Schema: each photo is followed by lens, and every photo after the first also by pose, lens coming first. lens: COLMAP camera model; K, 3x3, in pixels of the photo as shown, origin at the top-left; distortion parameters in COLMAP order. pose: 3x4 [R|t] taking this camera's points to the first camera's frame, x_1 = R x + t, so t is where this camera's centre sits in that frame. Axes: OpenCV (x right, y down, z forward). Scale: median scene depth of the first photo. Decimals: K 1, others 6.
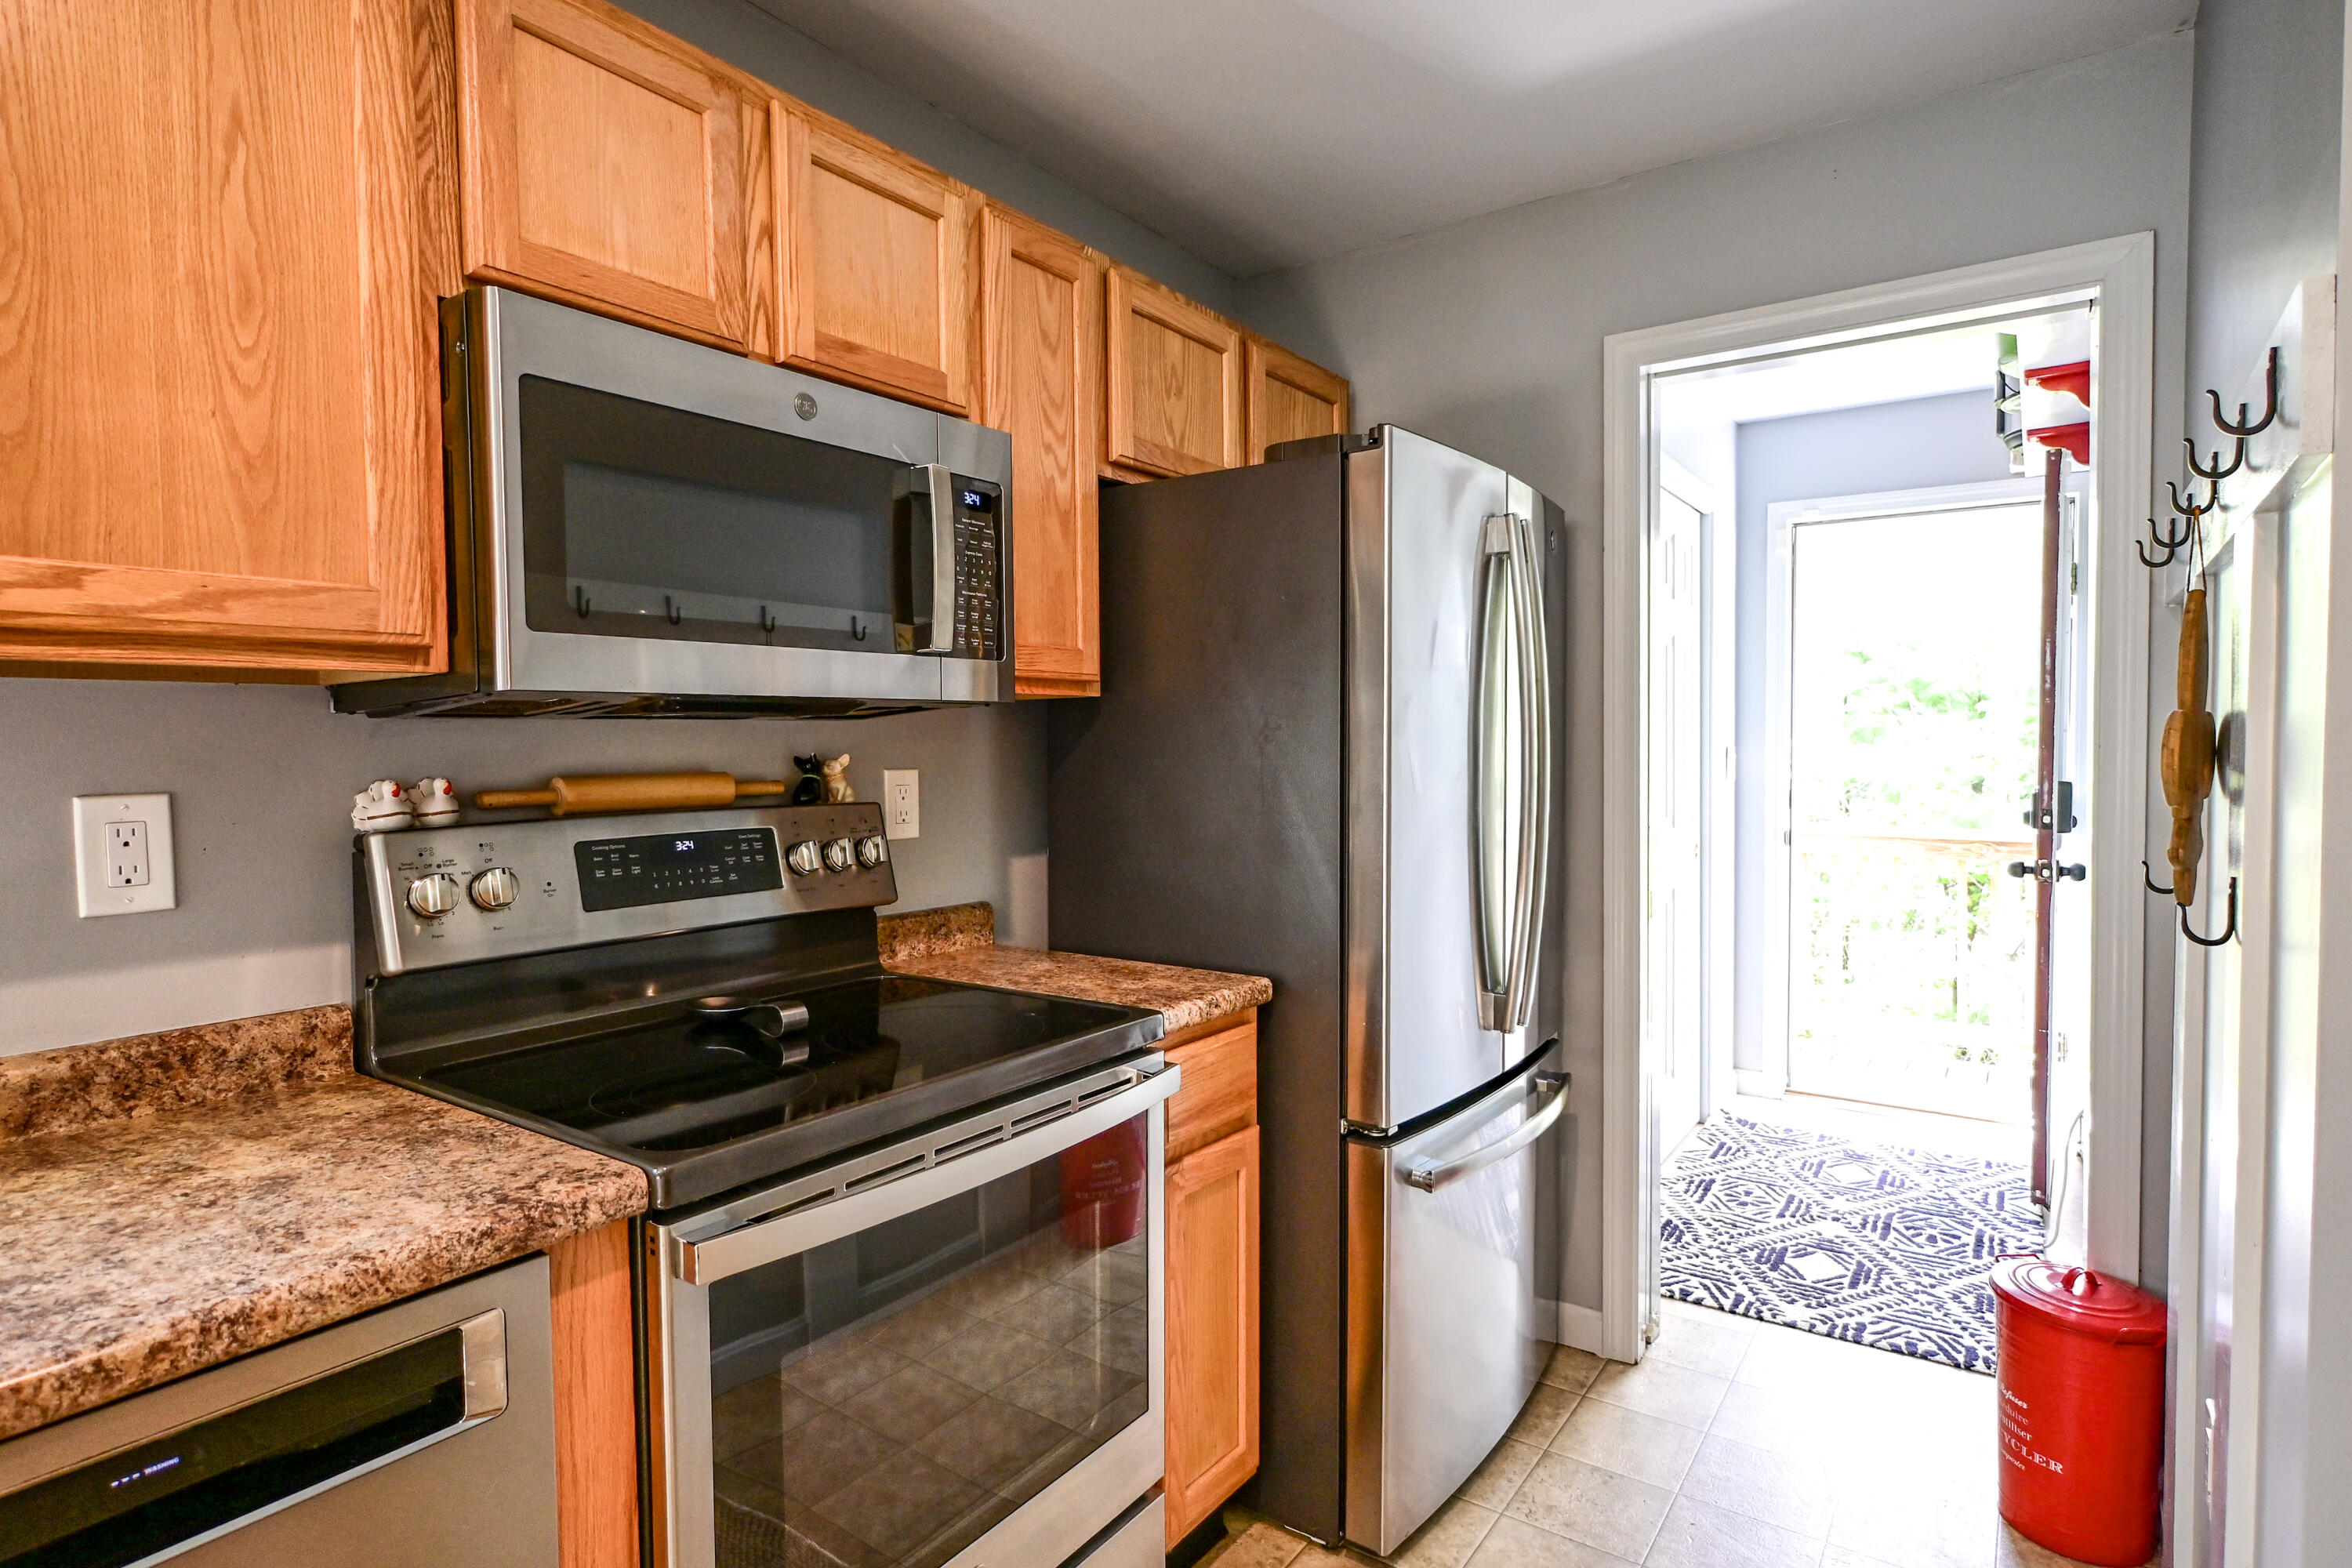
lens RADIAL K [[1238.7, 0, 1176.0], [0, 1238.7, 784.0], [0, 0, 1]] dist [-0.004069, -0.000192]
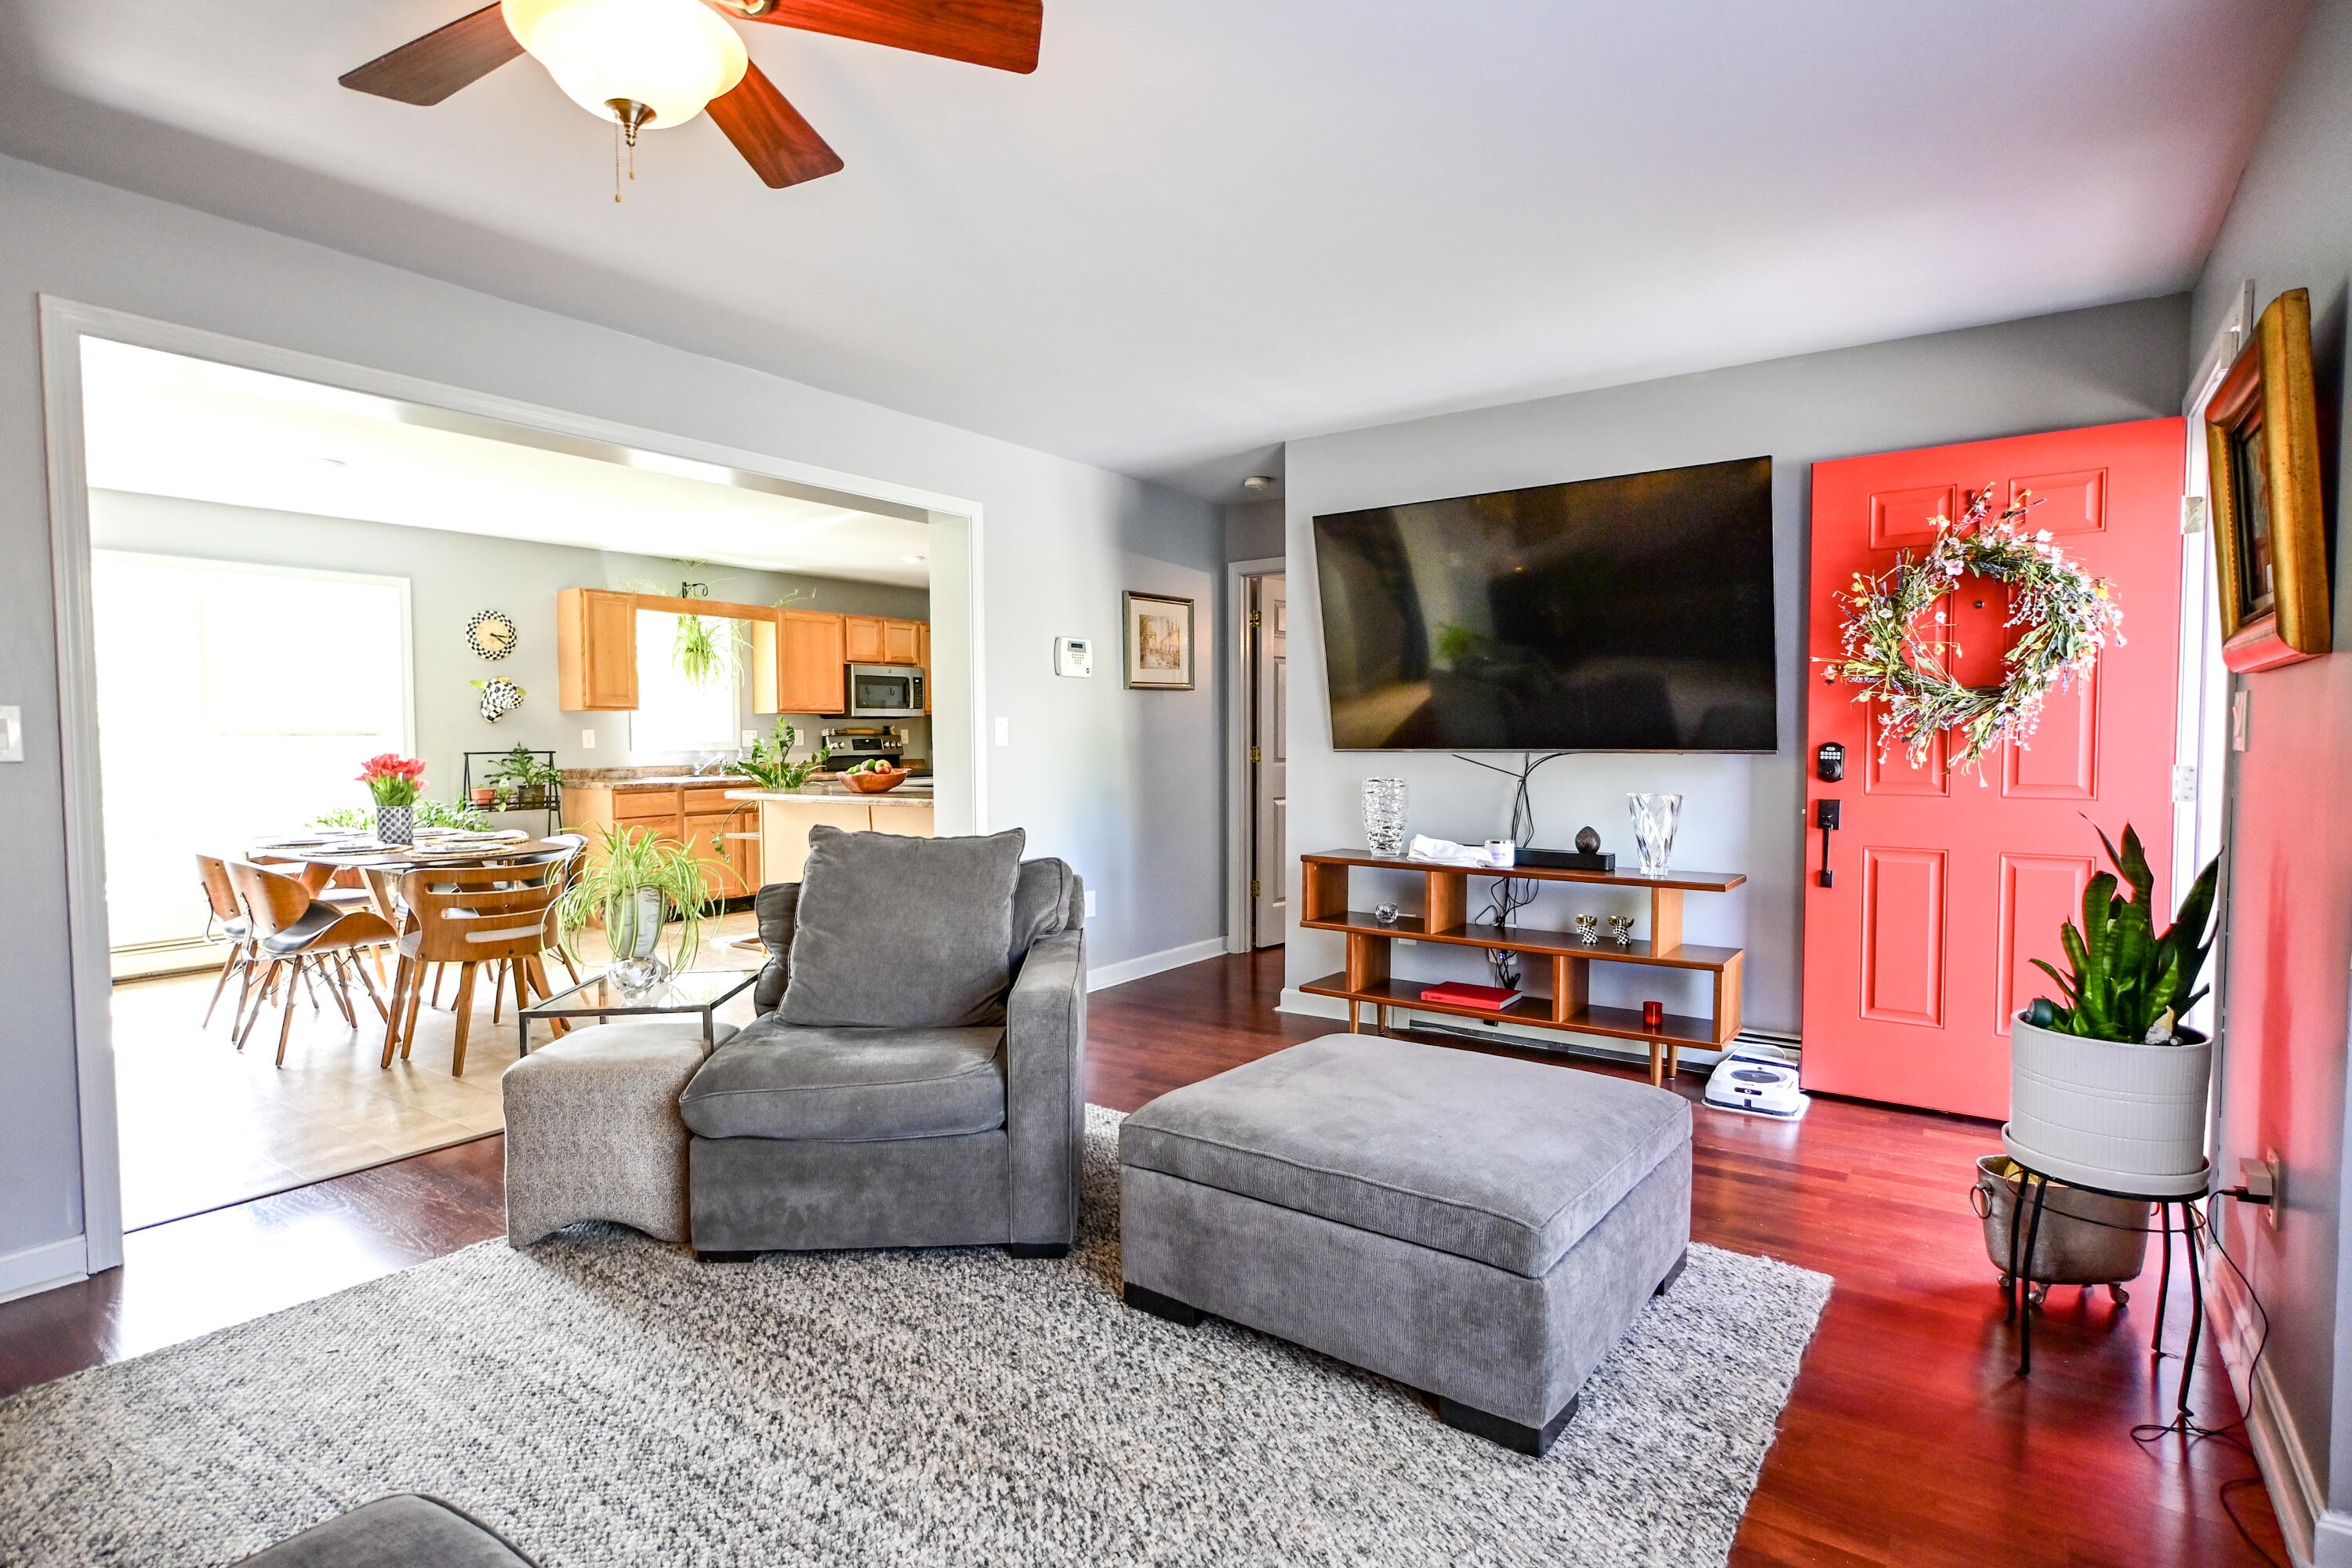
lens RADIAL K [[1238.7, 0, 1176.0], [0, 1238.7, 784.0], [0, 0, 1]] dist [-0.004069, -0.000192]
pose [[0.999968, 0.007001, 0.003886, 1.146012], [-0.007050, 0.999893, 0.012844, 0.186029], [-0.003796, -0.012871, 0.999910, -5.360991]]
